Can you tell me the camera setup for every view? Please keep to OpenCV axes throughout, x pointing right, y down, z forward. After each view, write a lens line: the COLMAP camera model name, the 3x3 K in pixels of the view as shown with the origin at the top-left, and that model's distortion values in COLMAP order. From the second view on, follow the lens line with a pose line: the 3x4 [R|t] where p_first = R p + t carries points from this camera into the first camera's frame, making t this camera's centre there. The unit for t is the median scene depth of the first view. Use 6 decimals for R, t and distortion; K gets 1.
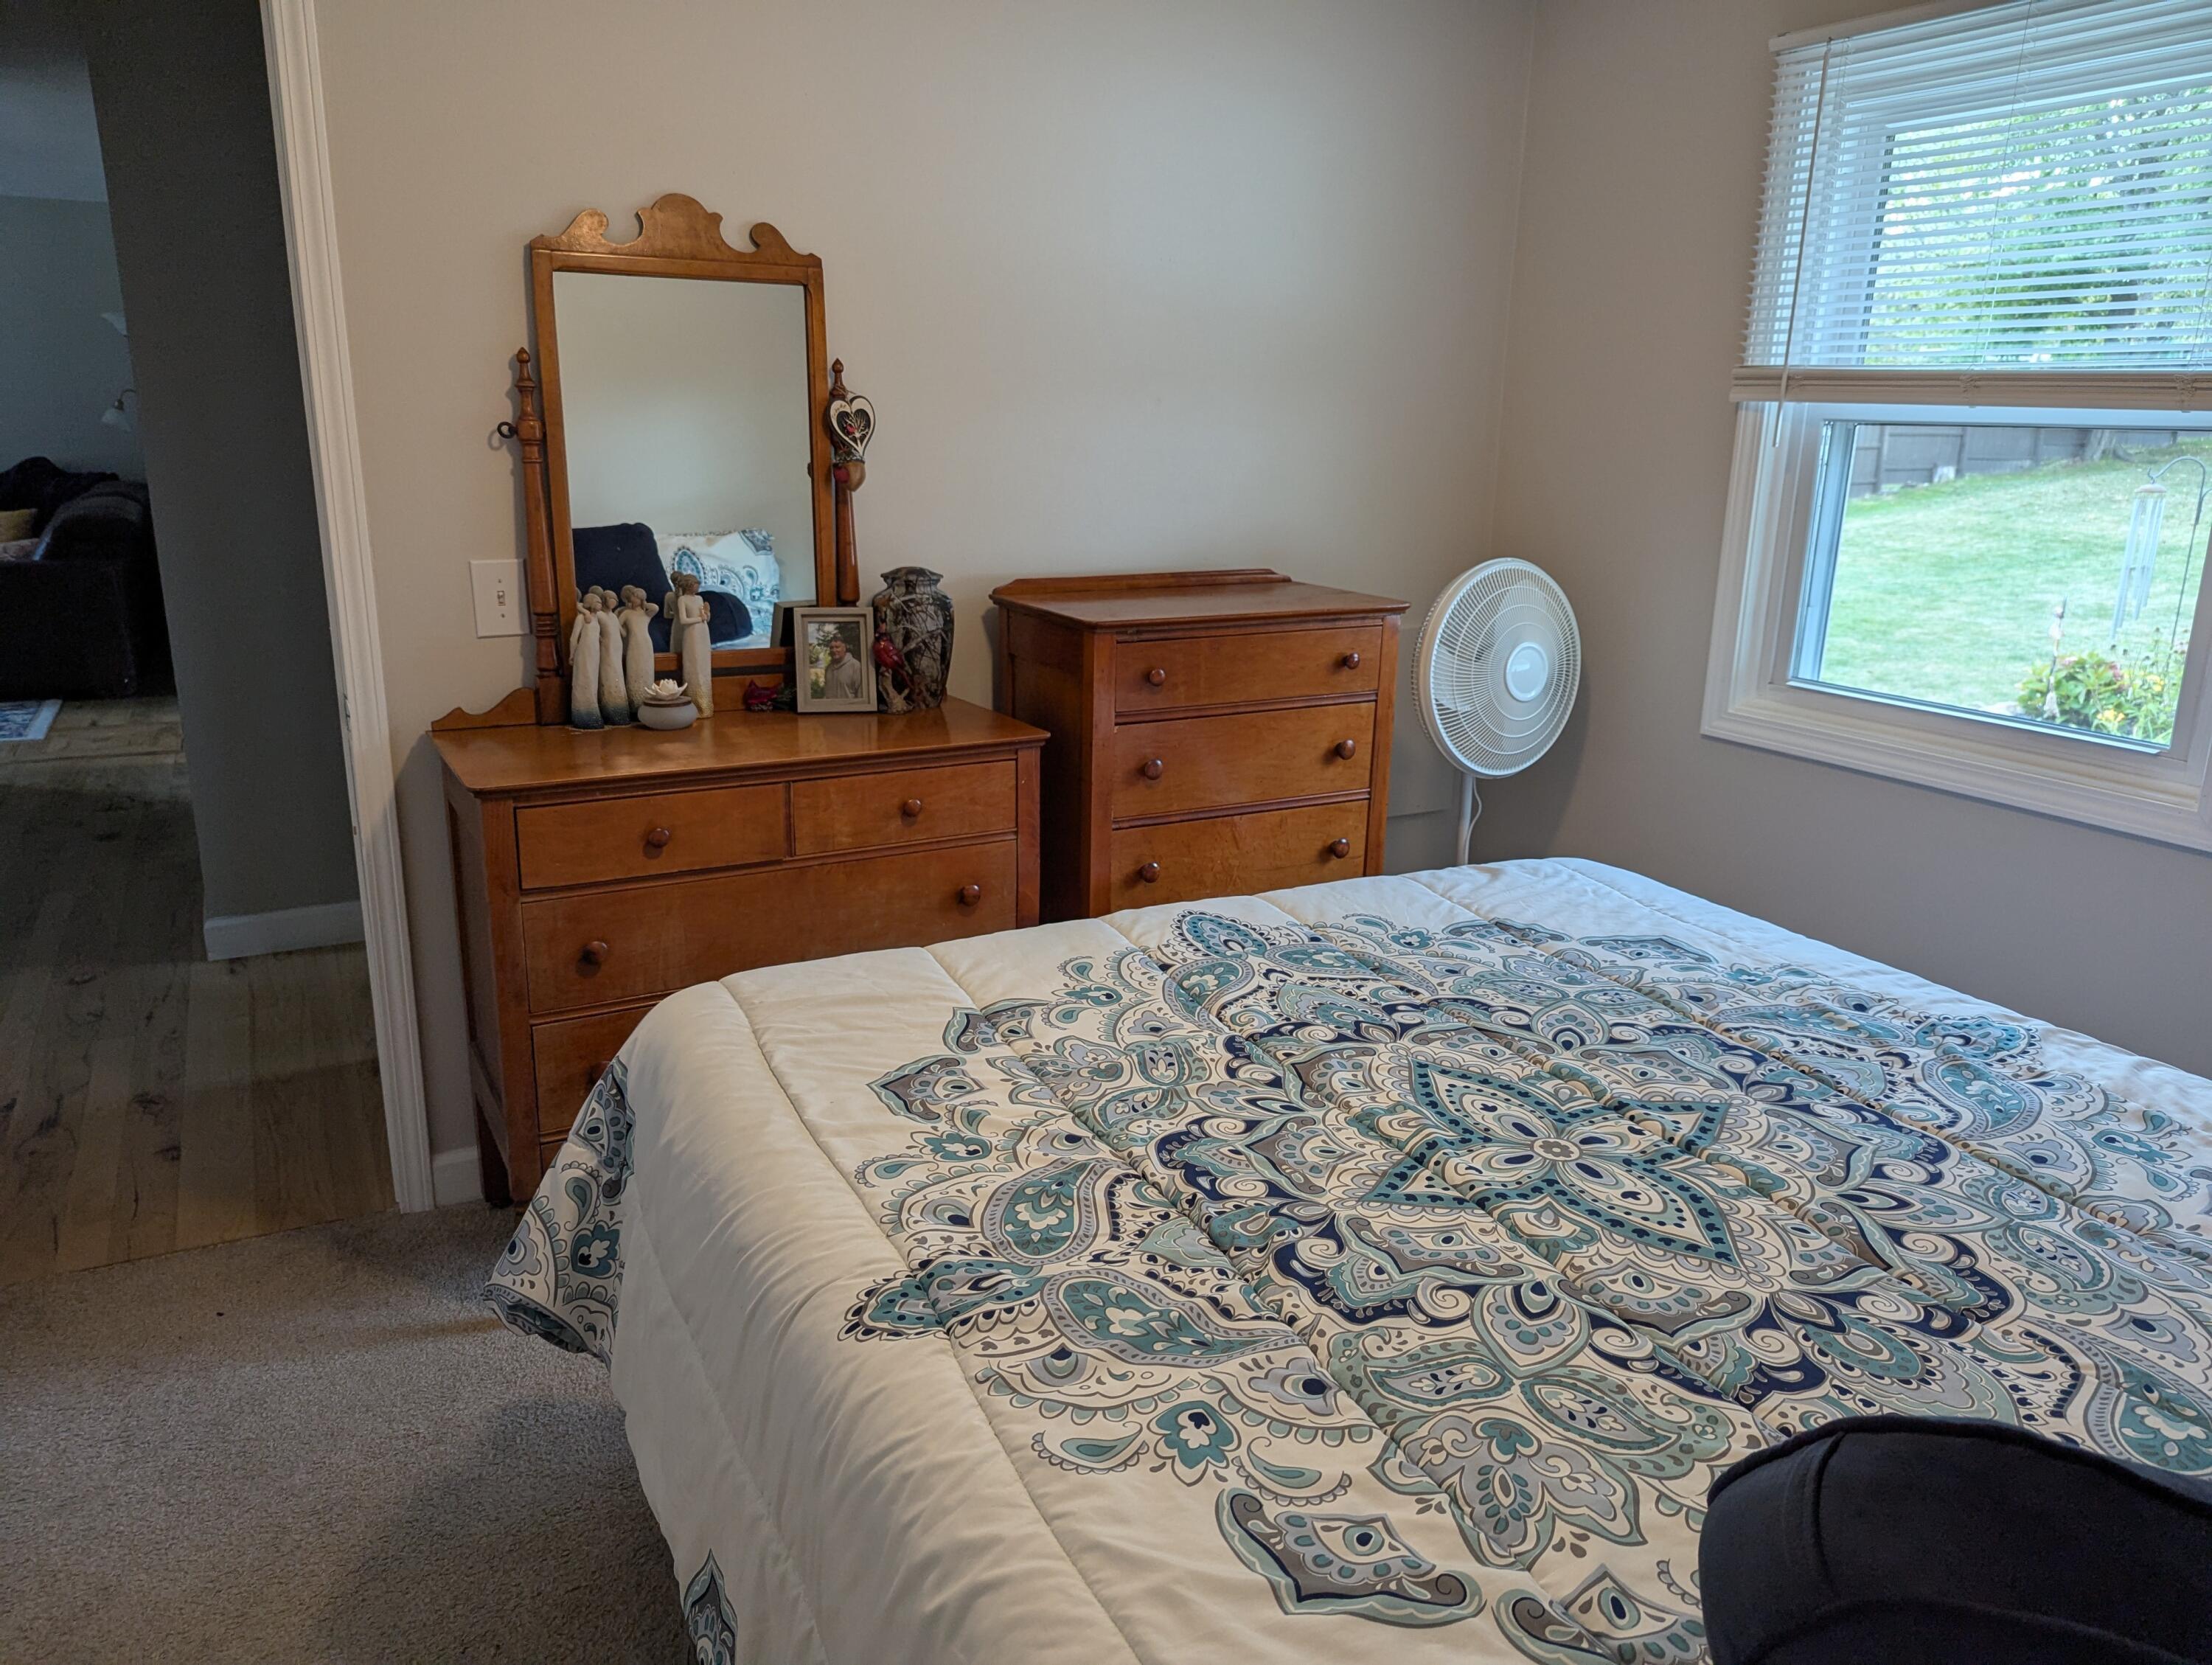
lens RADIAL K [[1549.7, 0, 1106.2], [0, 1549.7, 819.8], [0, 0, 1]] dist [0.071565, -0.066217]
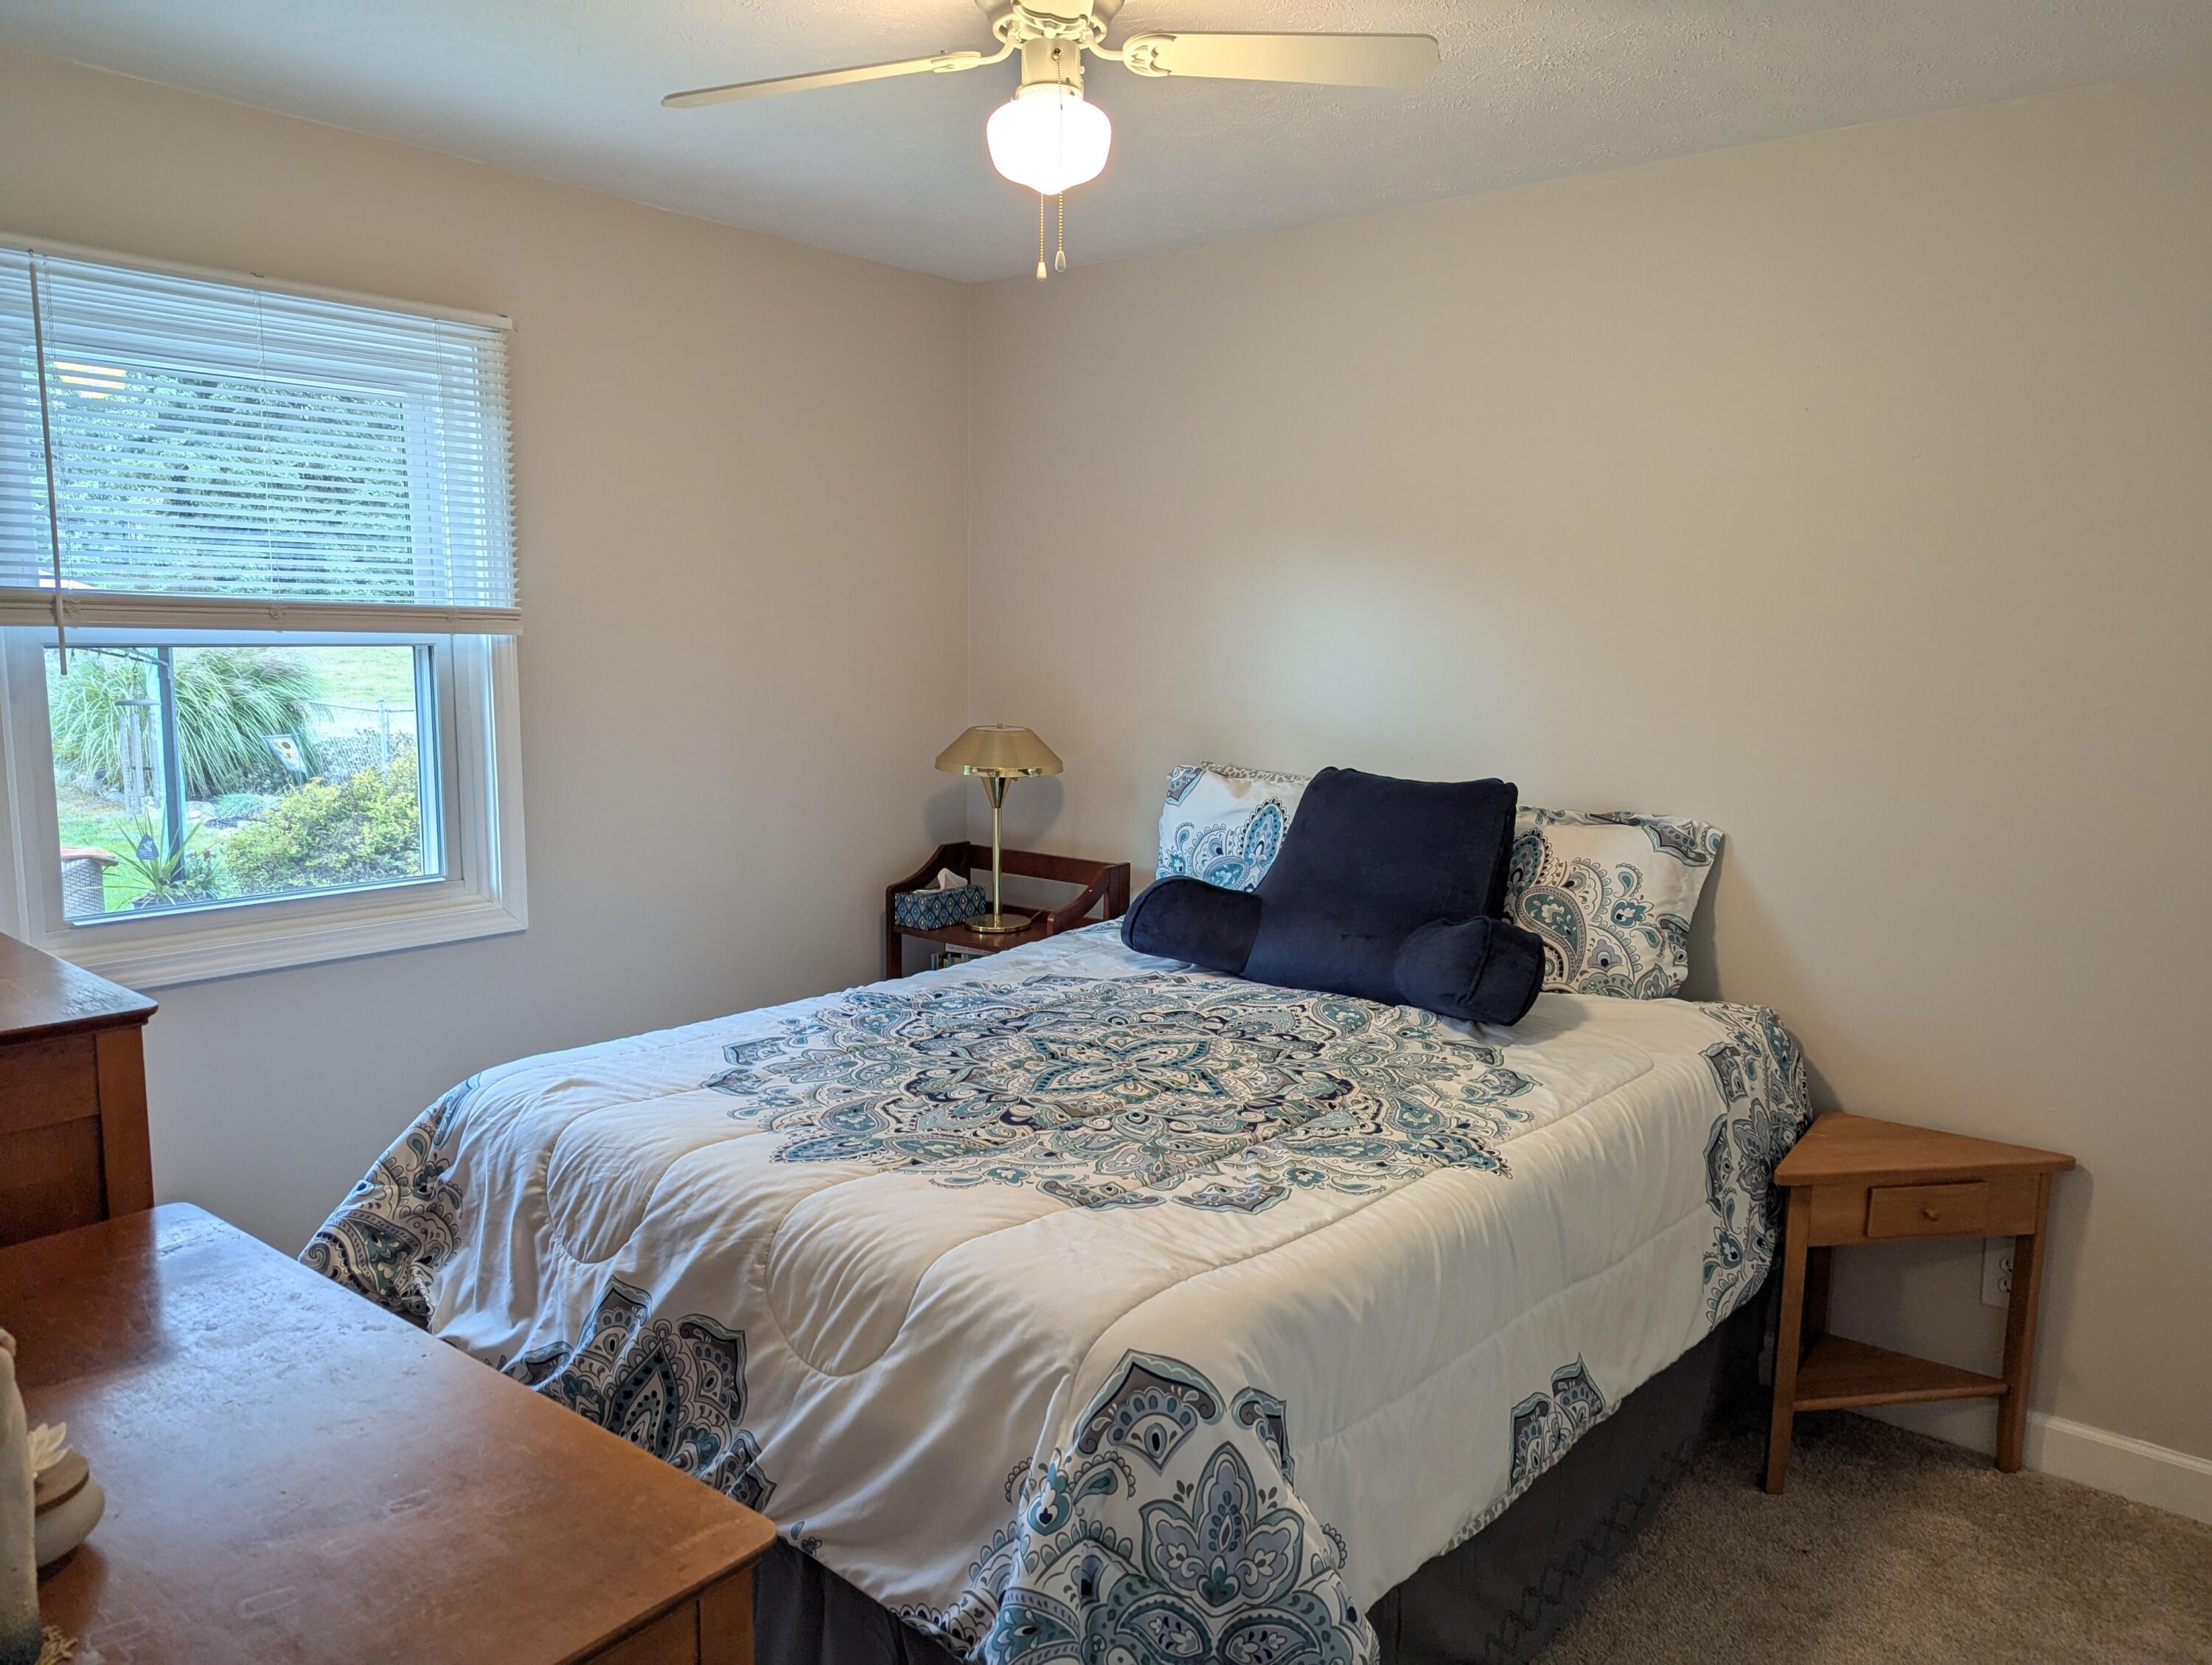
lens RADIAL K [[1549.7, 0, 1106.2], [0, 1549.7, 819.8], [0, 0, 1]] dist [0.071565, -0.066217]
pose [[-0.377956, -0.140151, 0.915154, -1.086465], [0.218489, 0.947053, 0.235272, -0.400811], [-0.899673, 0.288874, -0.327323, 1.297029]]
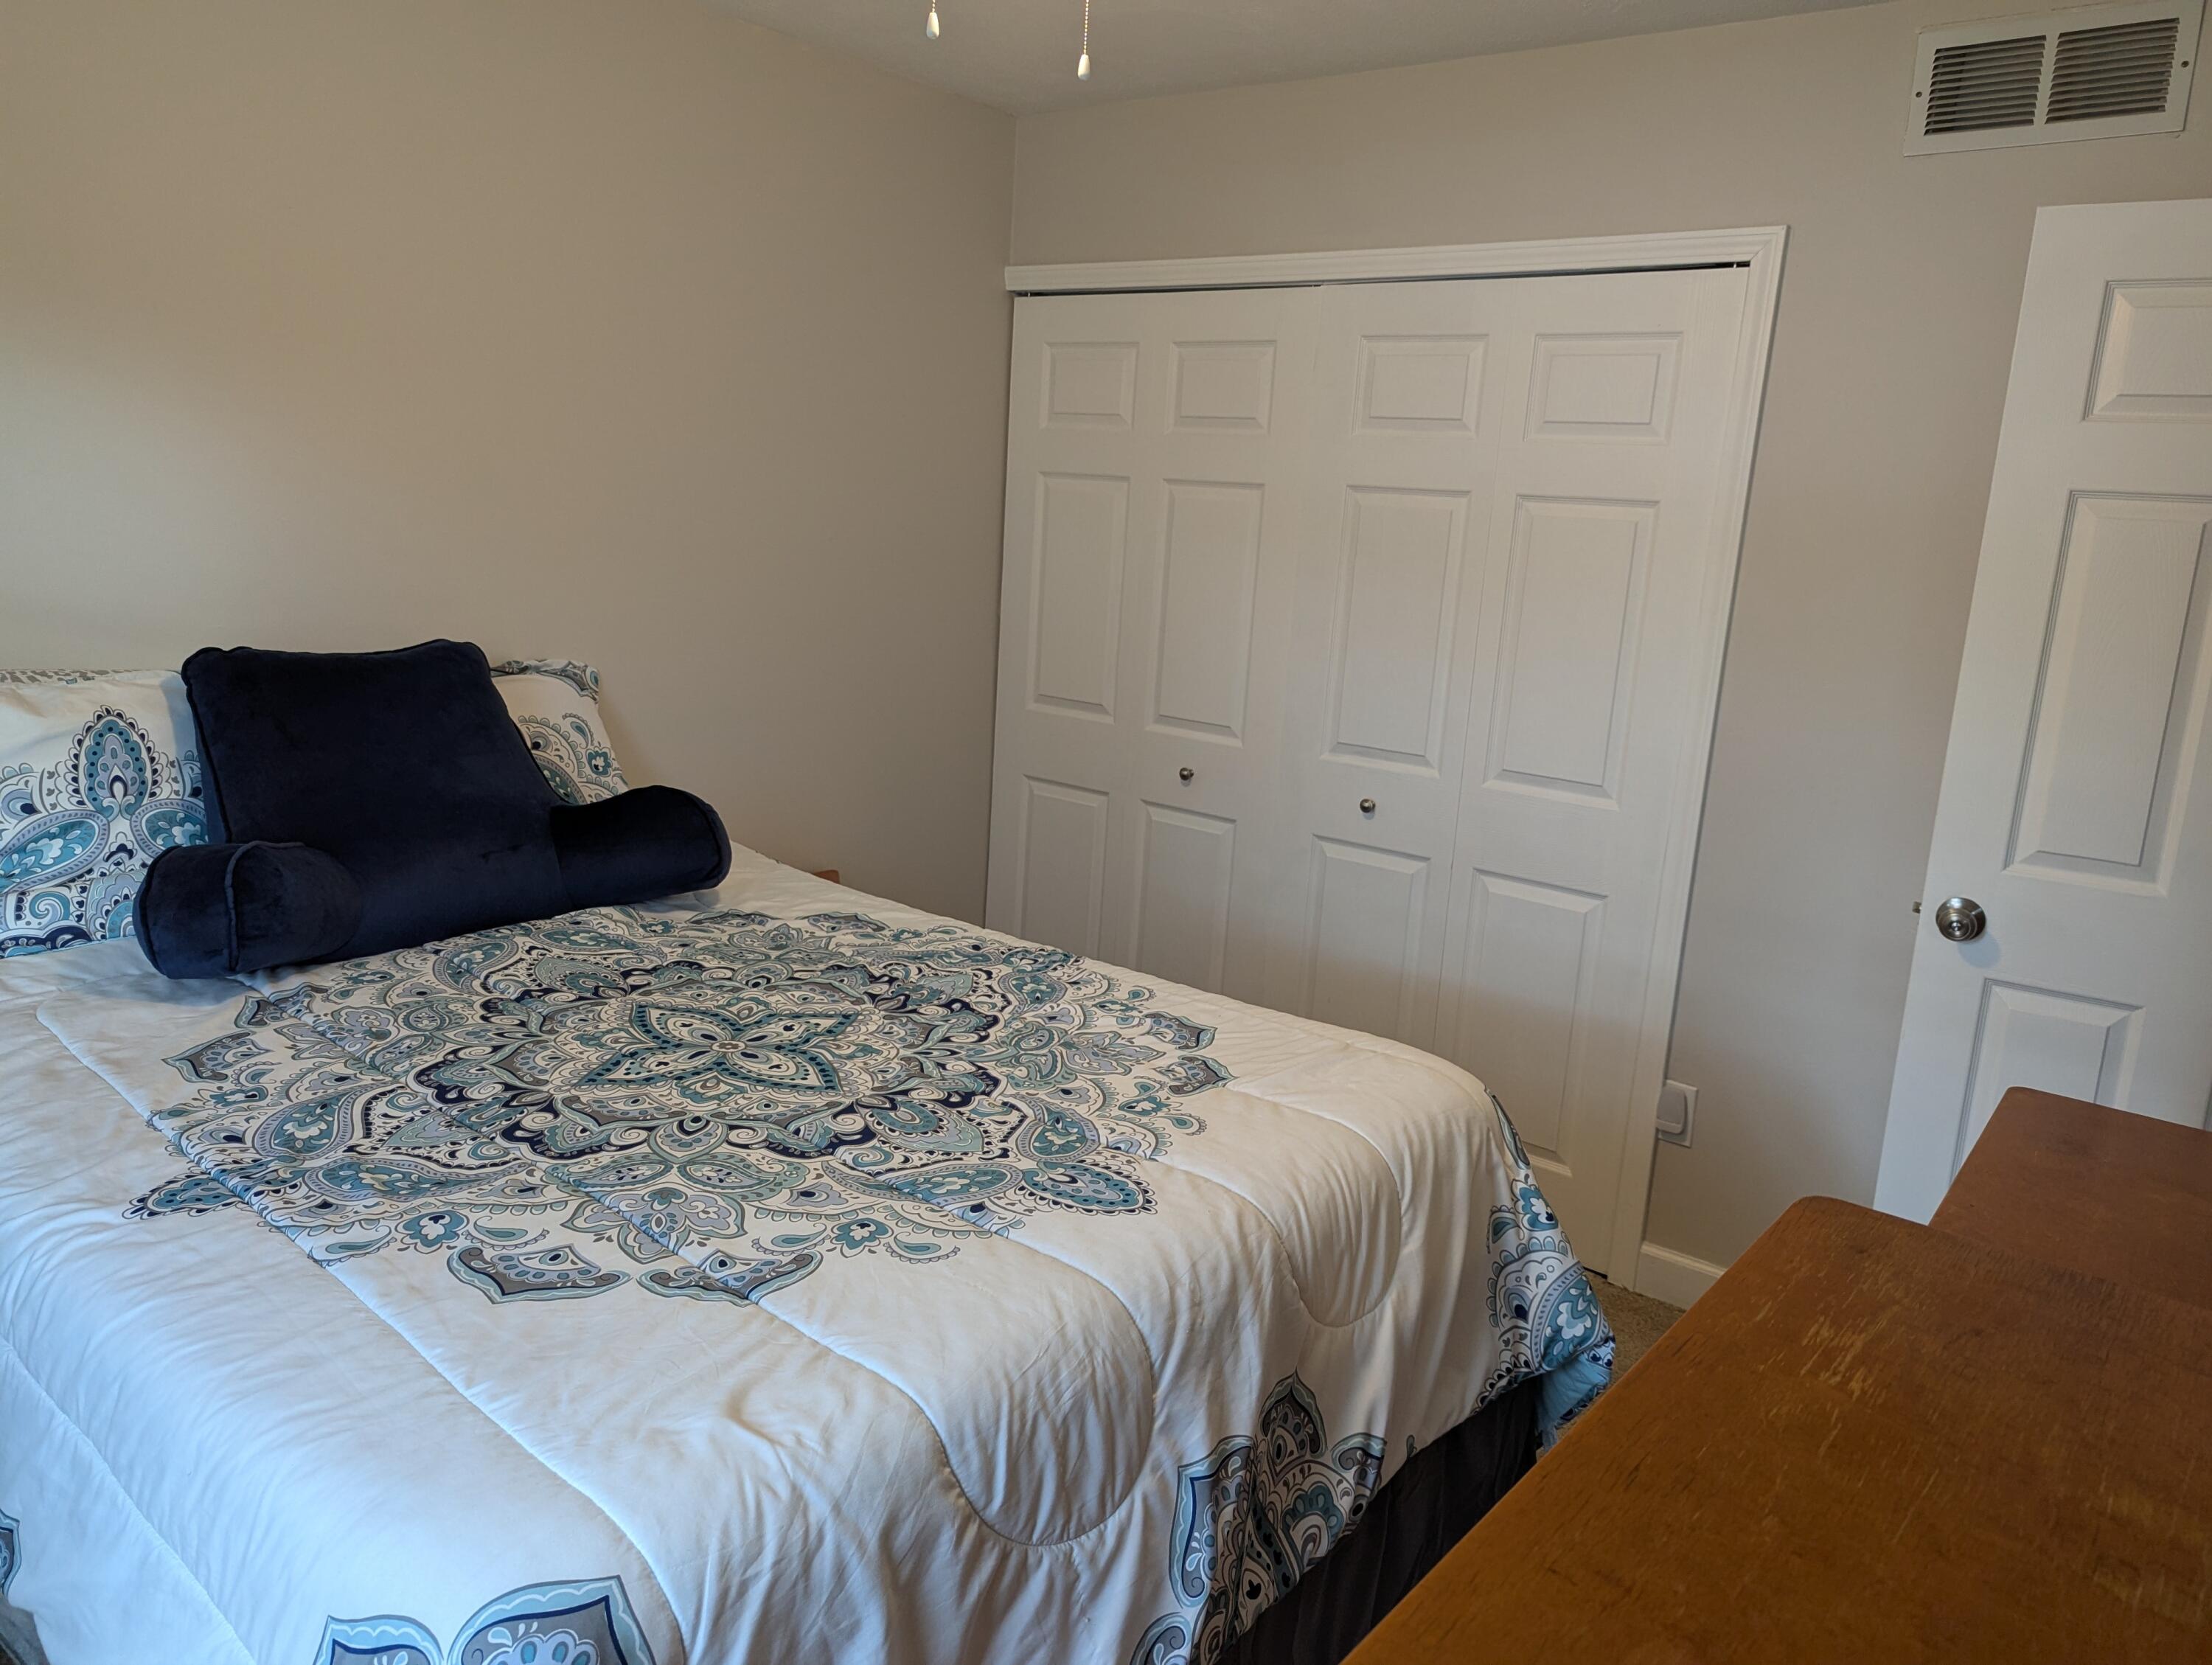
lens RADIAL K [[1549.7, 0, 1106.2], [0, 1549.7, 819.8], [0, 0, 1]] dist [0.071565, -0.066217]
pose [[-0.914275, 0.007503, -0.405025, 0.464247], [-0.178352, 0.890255, 0.419091, -0.522309], [0.363720, 0.455401, -0.812599, 1.850428]]
